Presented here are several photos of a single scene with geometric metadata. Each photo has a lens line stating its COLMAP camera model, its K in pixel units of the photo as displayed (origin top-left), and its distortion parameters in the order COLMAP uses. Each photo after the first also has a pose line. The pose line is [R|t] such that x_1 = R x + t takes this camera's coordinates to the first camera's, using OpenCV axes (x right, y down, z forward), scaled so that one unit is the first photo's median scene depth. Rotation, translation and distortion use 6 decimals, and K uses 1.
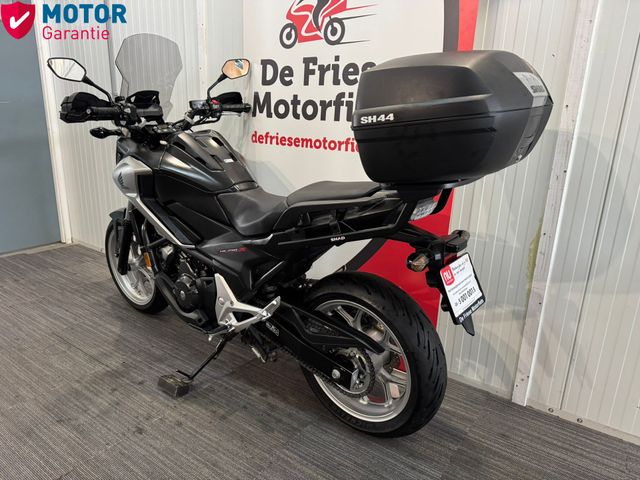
lens RADIAL K [[456.1, 0, 316.2], [0, 456.1, 241.3], [0, 0, 1]] dist [0.030865, -0.042804]
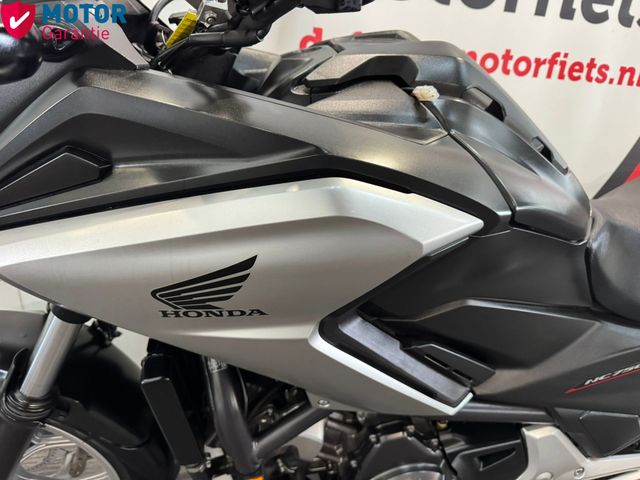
lens RADIAL K [[456.1, 0, 311.2], [0, 456.1, 231.6], [0, 0, 1]] dist [0.030865, -0.042804]
pose [[0.659252, -0.286039, 0.695391, -0.529083], [0.136665, 0.954996, 0.263261, -0.205184], [-0.739398, -0.078519, 0.668675, 0.834669]]
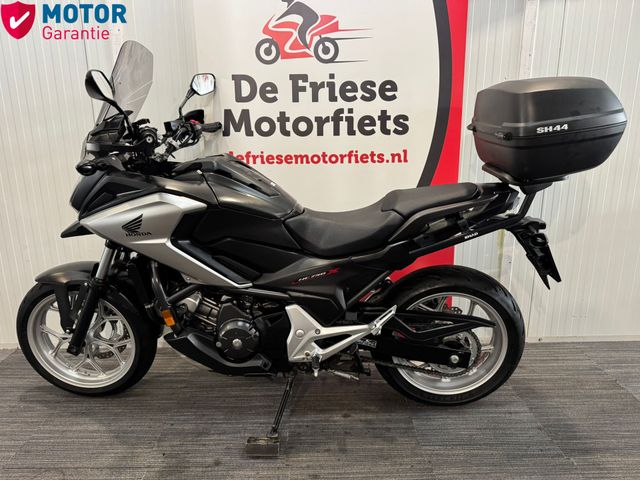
lens RADIAL K [[456.1, 0, 316.8], [0, 456.1, 238.0], [0, 0, 1]] dist [0.030865, -0.042804]
pose [[0.806823, -0.178623, 0.563144, -0.620152], [0.196128, 0.980123, 0.029889, -0.074527], [-0.557289, 0.086333, 0.825818, 0.186095]]
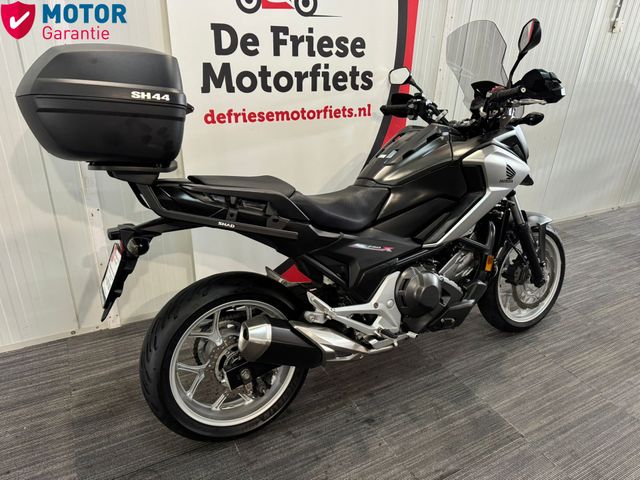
lens RADIAL K [[456.1, 0, 319.8], [0, 456.1, 241.2], [0, 0, 1]] dist [0.030865, -0.042804]
pose [[0.436463, -0.395115, 0.808322, -0.951354], [0.218238, 0.918075, 0.330923, -0.292929], [-0.872853, 0.031971, 0.486935, 0.480725]]
